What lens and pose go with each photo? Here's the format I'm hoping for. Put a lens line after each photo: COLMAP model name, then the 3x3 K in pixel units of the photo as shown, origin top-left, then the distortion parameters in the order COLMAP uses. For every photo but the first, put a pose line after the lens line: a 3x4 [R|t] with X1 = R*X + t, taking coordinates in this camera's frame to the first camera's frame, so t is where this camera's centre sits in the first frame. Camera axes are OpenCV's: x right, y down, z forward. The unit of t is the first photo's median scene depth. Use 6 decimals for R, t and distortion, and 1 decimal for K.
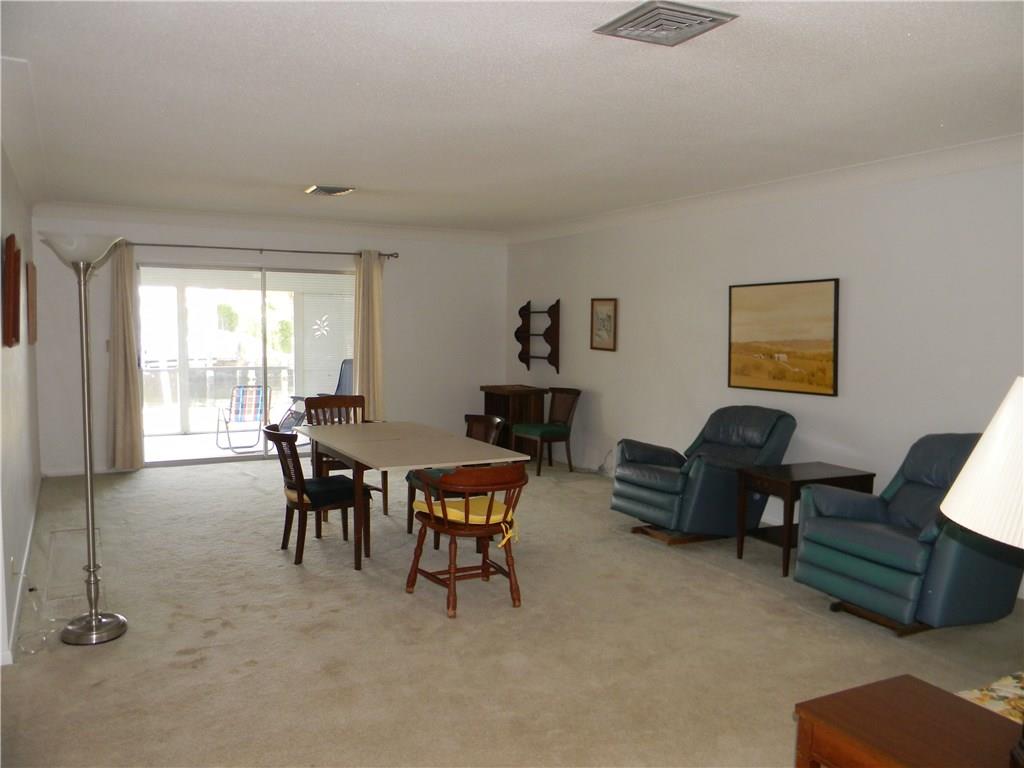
lens RADIAL K [[823.2, 0, 507.2], [0, 823.2, 387.2], [0, 0, 1]] dist [0.006927, -0.016046]
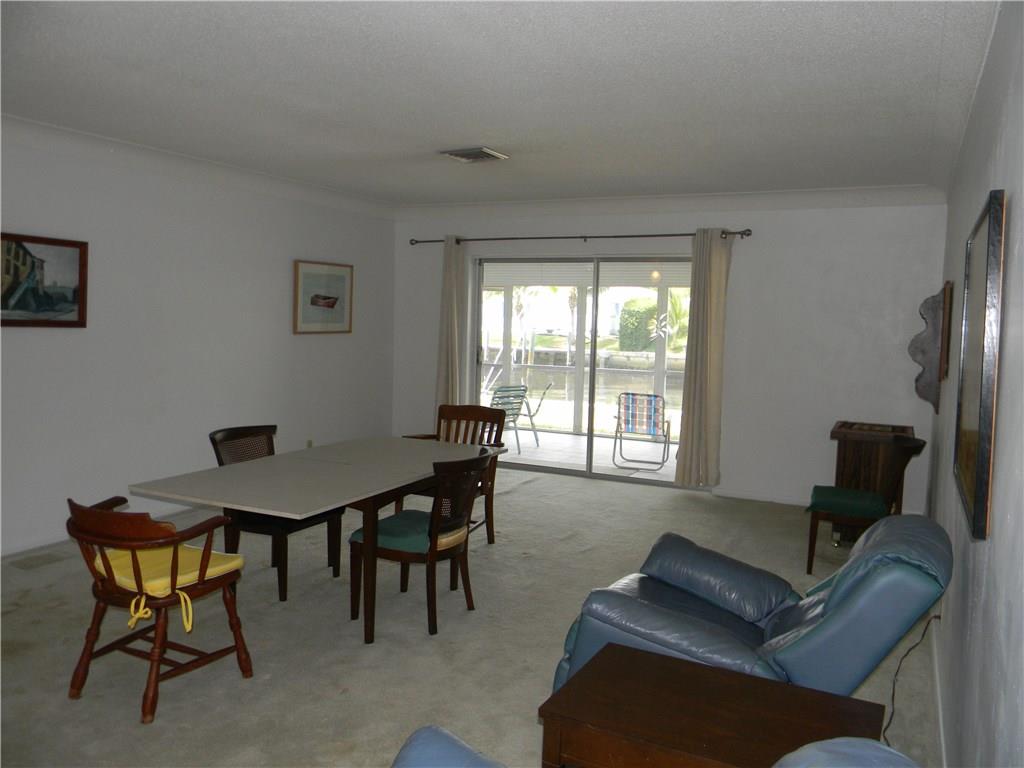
lens RADIAL K [[779.8, 0, 512.0], [0, 779.8, 384.0], [0, 0, 1]] dist [-0.002291, -0.002745]
pose [[0.580532, 0.075280, -0.810750, 0.514739], [-0.088867, 0.995627, 0.028813, -0.043610], [0.809373, 0.055323, 0.584683, 0.698857]]
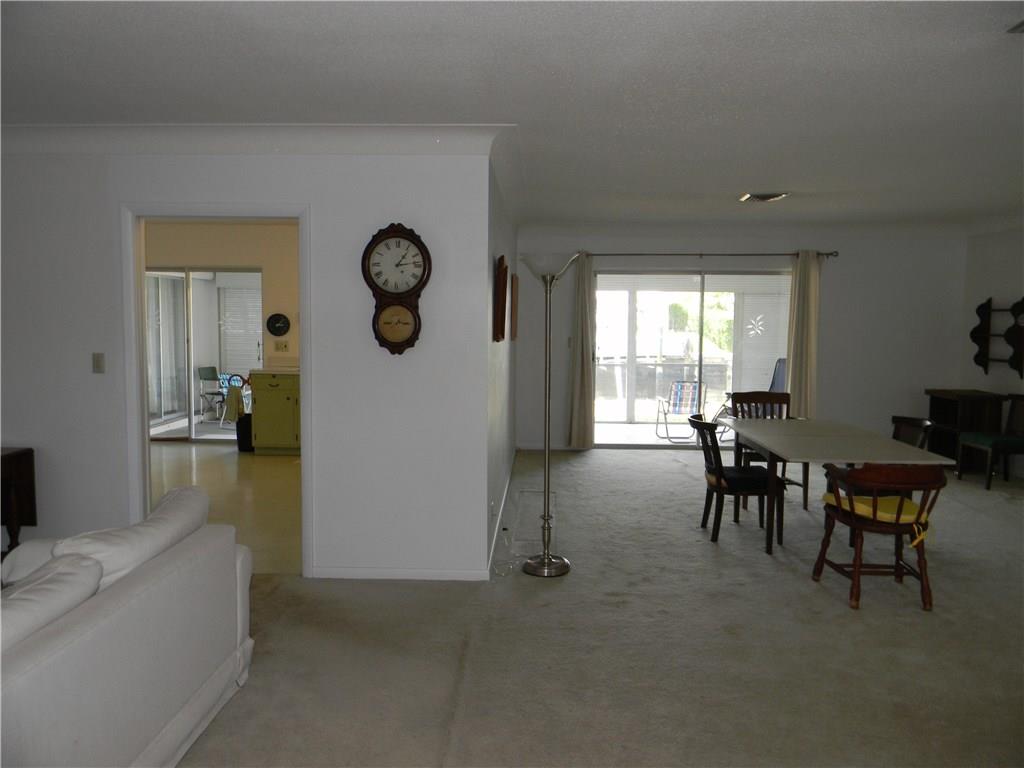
lens RADIAL K [[823.2, 0, 507.2], [0, 823.2, 387.2], [0, 0, 1]] dist [0.006927, -0.016046]
pose [[0.861791, 0.038272, -0.505817, 0.051287], [-0.037900, 0.999221, 0.011031, 0.005956], [0.505845, 0.009664, 0.862570, -0.083149]]
